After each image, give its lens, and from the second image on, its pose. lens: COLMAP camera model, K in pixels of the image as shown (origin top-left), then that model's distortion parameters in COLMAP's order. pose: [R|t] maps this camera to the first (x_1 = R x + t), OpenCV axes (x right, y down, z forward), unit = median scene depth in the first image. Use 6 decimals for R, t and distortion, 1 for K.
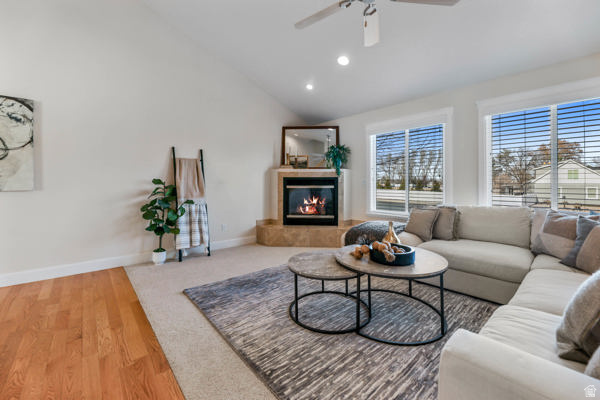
lens RADIAL K [[247.5, 0, 298.6], [0, 247.5, 183.8], [0, 0, 1]] dist [-0.001850, -0.000604]
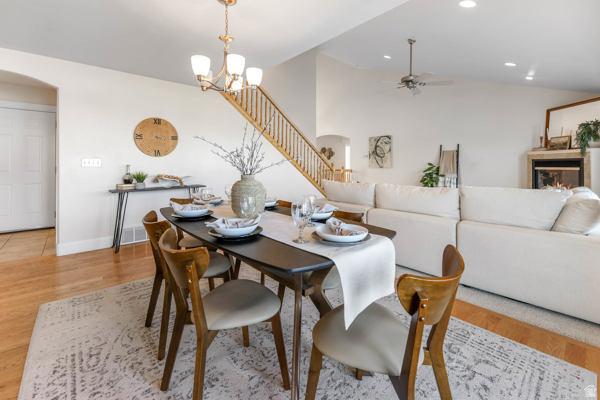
lens RADIAL K [[258.2, 0, 298.4], [0, 258.2, 165.6], [0, 0, 1]] dist [-0.000415, -0.000132]
pose [[0.018522, 0.000054, -0.999828, 1.146534], [-0.001664, 0.999999, 0.000023, 0.002720], [0.999827, 0.001663, 0.018522, -0.059363]]
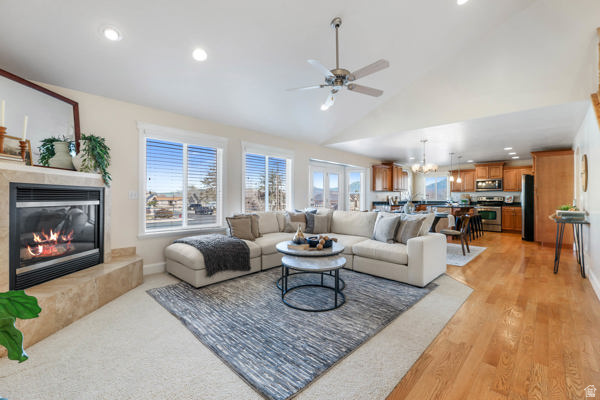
lens RADIAL K [[252.9, 0, 300.0], [0, 252.9, 200.0], [0, 0, 1]] dist [-0.000550, -0.000479]
pose [[-0.080011, -0.007456, 0.996766, -0.575044], [-0.000023, 0.999972, 0.007478, 0.000289], [-0.996794, 0.000575, -0.080009, 0.577549]]
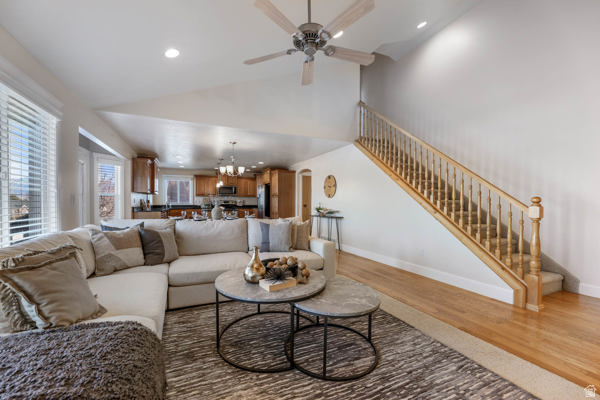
lens RADIAL K [[246.5, 0, 300.0], [0, 246.5, 200.0], [0, 0, 1]] dist [-0.000852, -0.000126]
pose [[-0.954680, 0.000477, 0.297635, -0.022372], [-0.002767, 0.999941, -0.010478, 0.002989], [-0.297622, -0.010827, -0.954622, 0.912037]]
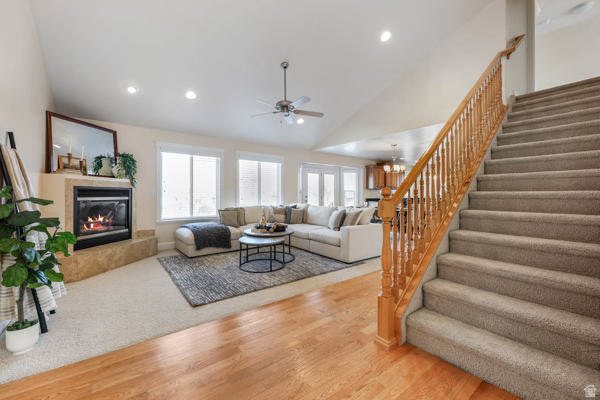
lens RADIAL K [[247.5, 0, 298.7], [0, 247.5, 198.7], [0, 0, 1]] dist [0.000707, 0.000097]
pose [[0.065580, -0.012150, 0.997773, -0.808274], [0.000009, 0.999926, 0.012176, 0.002300], [-0.997847, -0.000789, 0.065575, 0.307260]]
